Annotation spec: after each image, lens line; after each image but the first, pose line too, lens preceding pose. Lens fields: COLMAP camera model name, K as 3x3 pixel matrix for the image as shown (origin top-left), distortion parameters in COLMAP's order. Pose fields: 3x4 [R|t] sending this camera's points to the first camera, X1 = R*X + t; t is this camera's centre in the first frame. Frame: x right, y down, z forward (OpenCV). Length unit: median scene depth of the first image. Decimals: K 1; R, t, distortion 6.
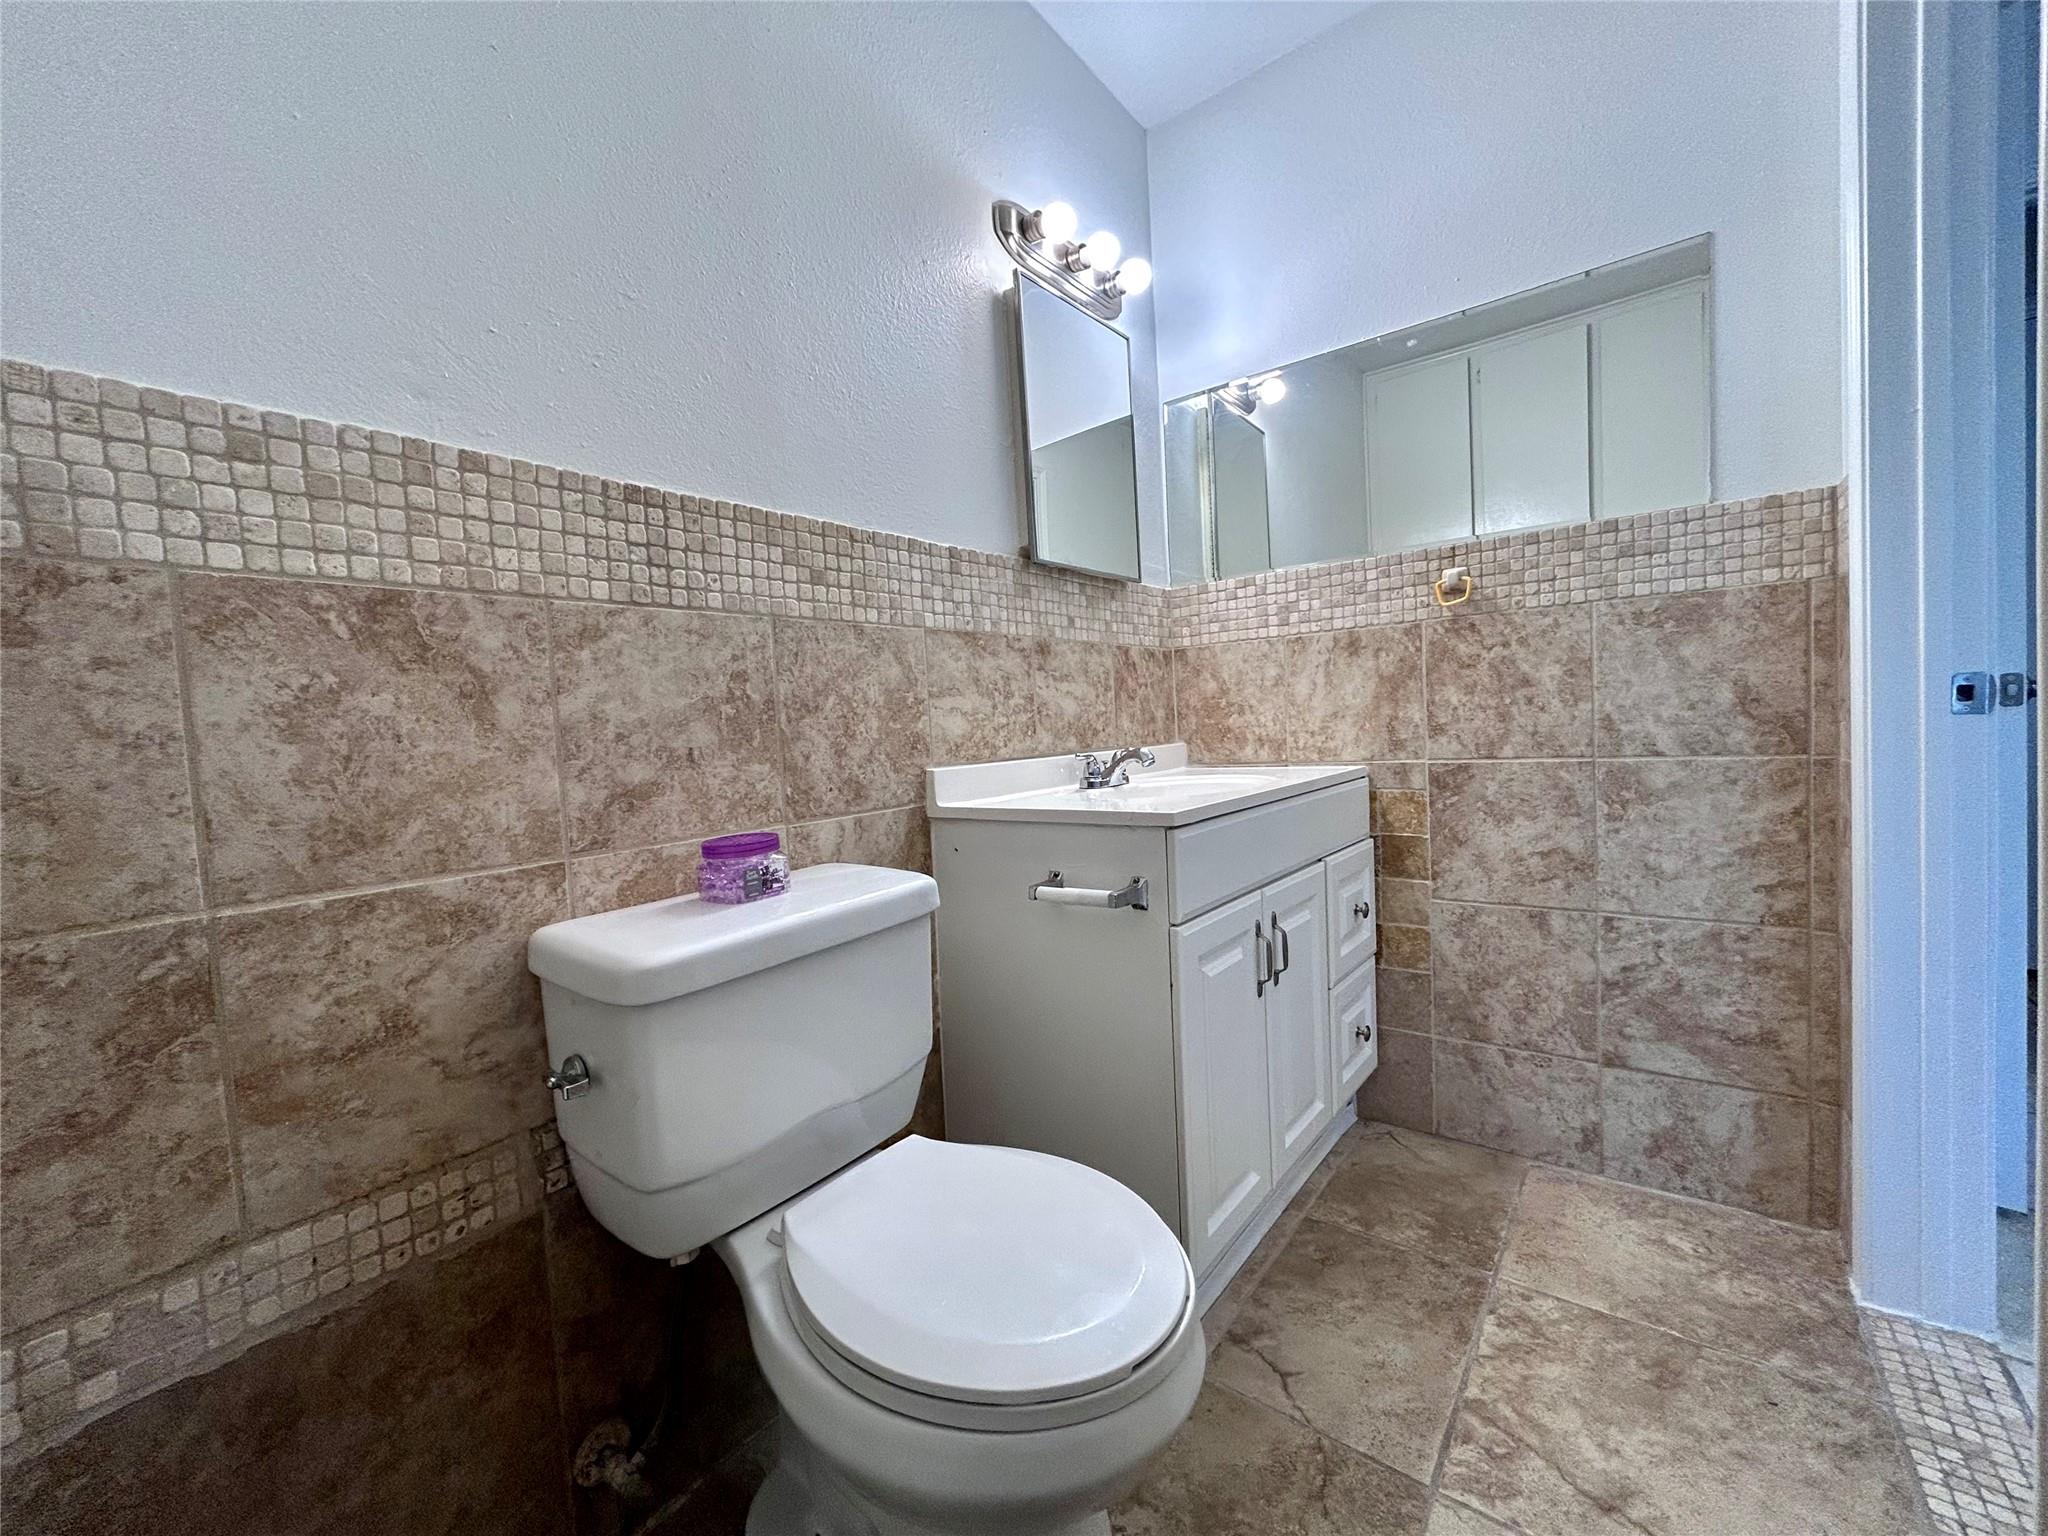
lens RADIAL K [[817.7, 0, 1023.9], [0, 817.7, 768.5], [0, 0, 1]] dist [-0.004313, -0.000757]
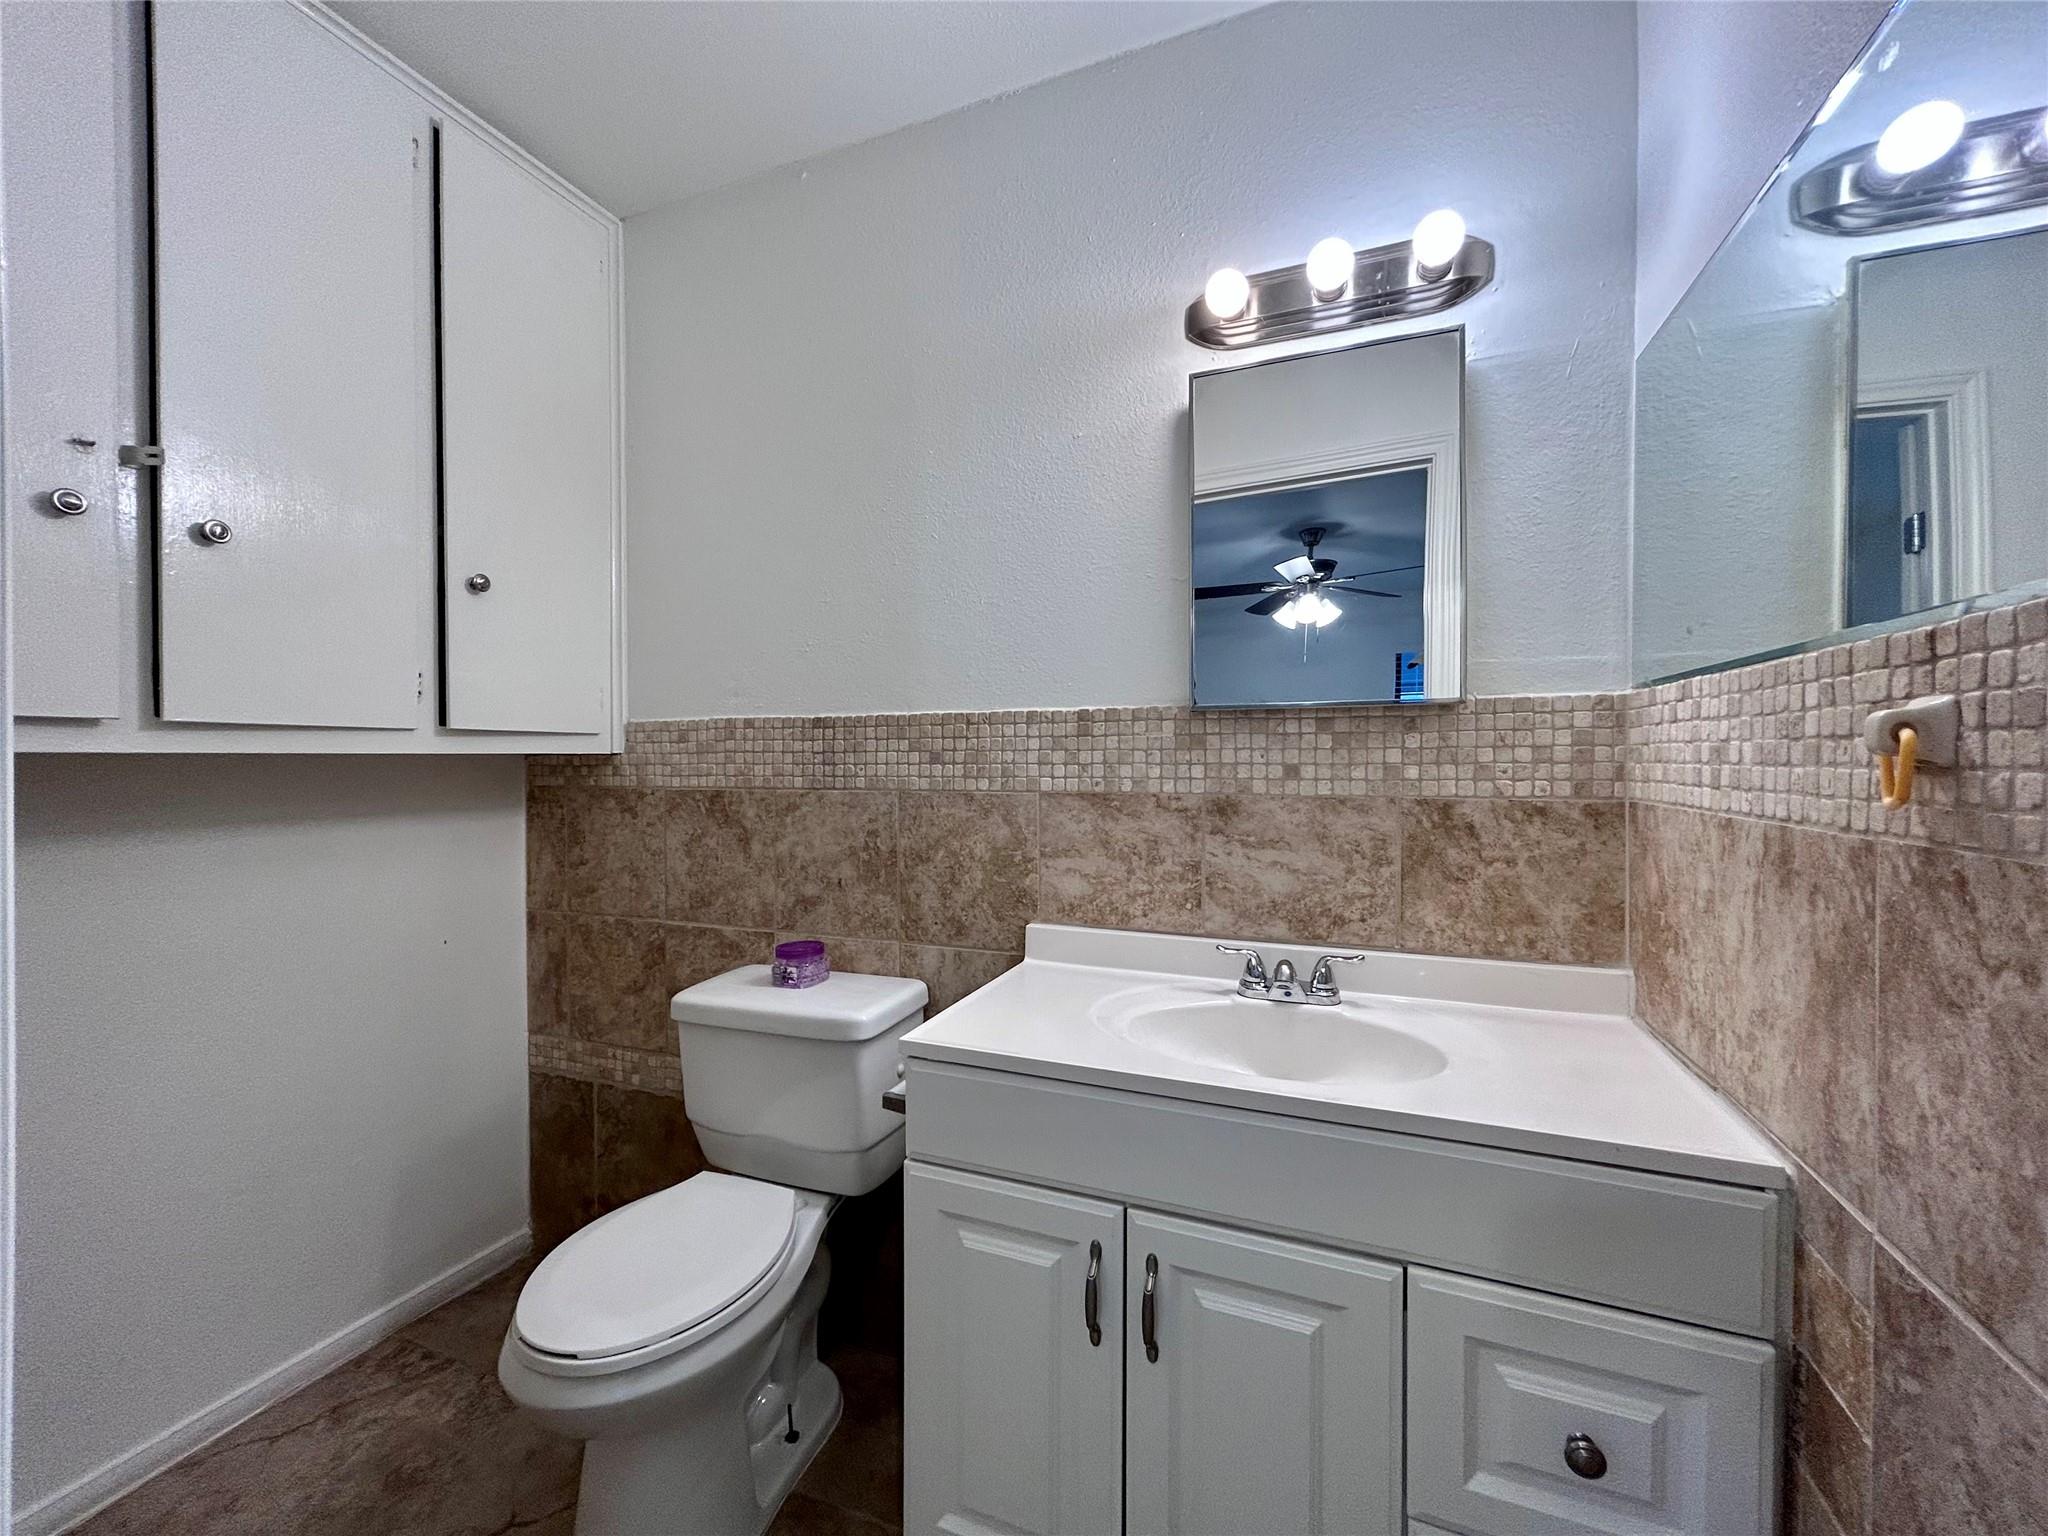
lens RADIAL K [[817.7, 0, 1023.9], [0, 817.7, 768.5], [0, 0, 1]] dist [-0.004313, -0.000757]
pose [[0.283495, 0.065136, -0.956759, 1.031156], [-0.062035, 0.996847, 0.049484, -0.293584], [0.956965, 0.045324, 0.286641, 0.775595]]
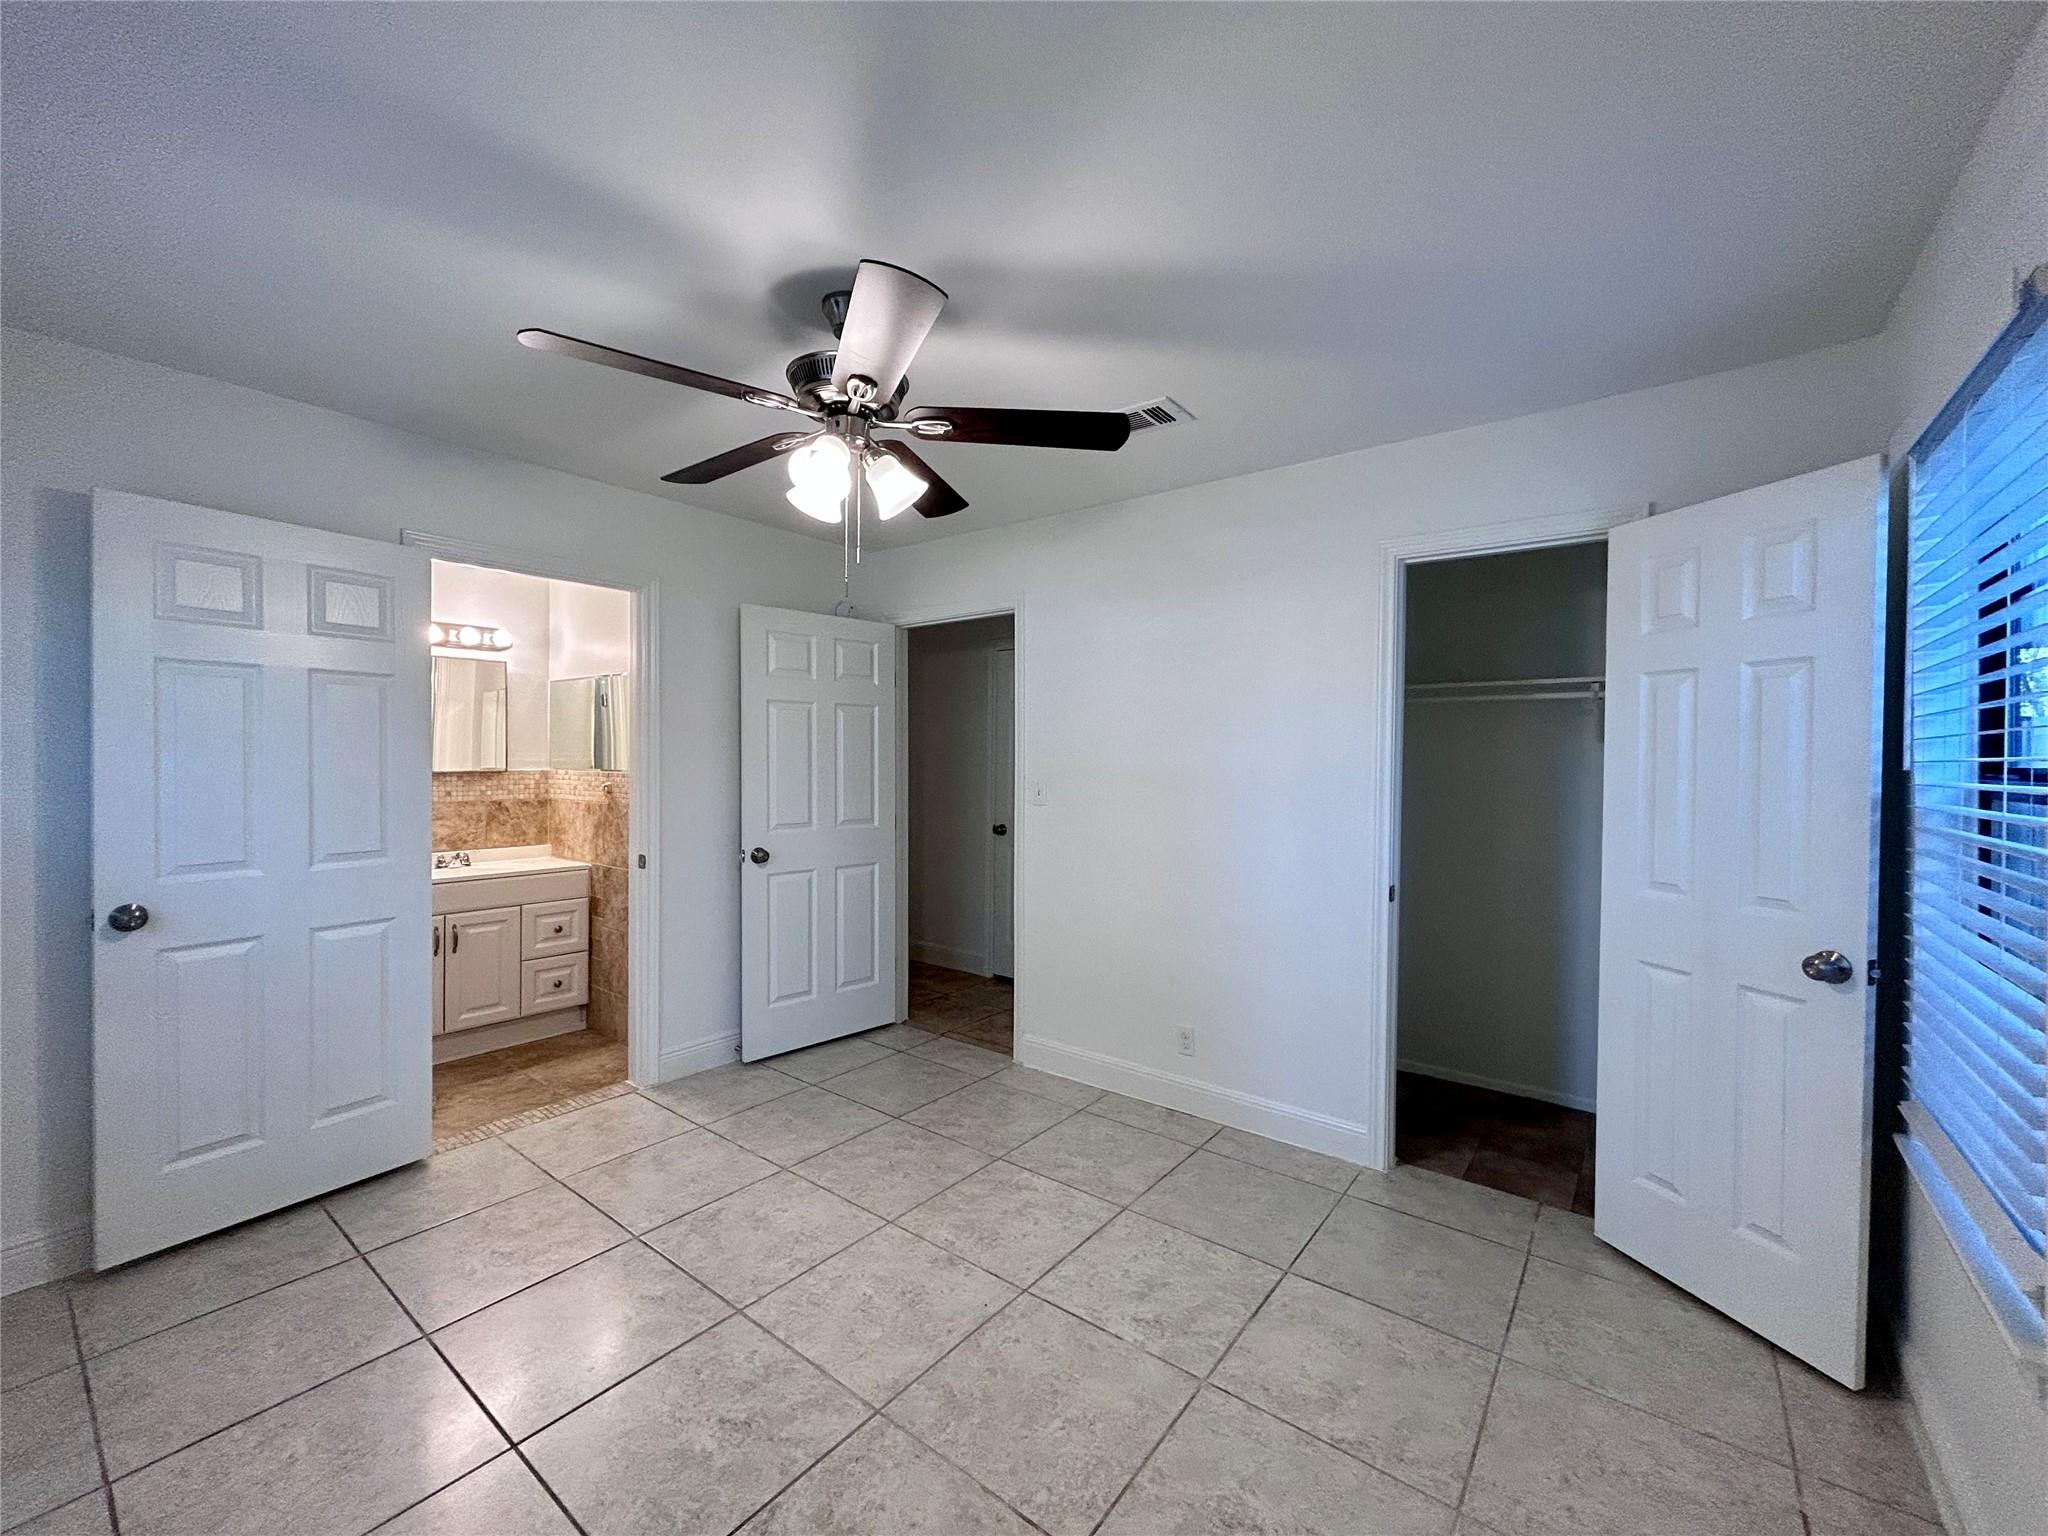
lens RADIAL K [[817.7, 0, 1023.9], [0, 817.7, 768.5], [0, 0, 1]] dist [-0.004313, -0.000757]
pose [[0.997862, 0.063871, 0.013859, 2.325704], [-0.063287, 0.997230, -0.039087, -0.375739], [-0.016317, 0.038127, 0.999140, -1.861179]]
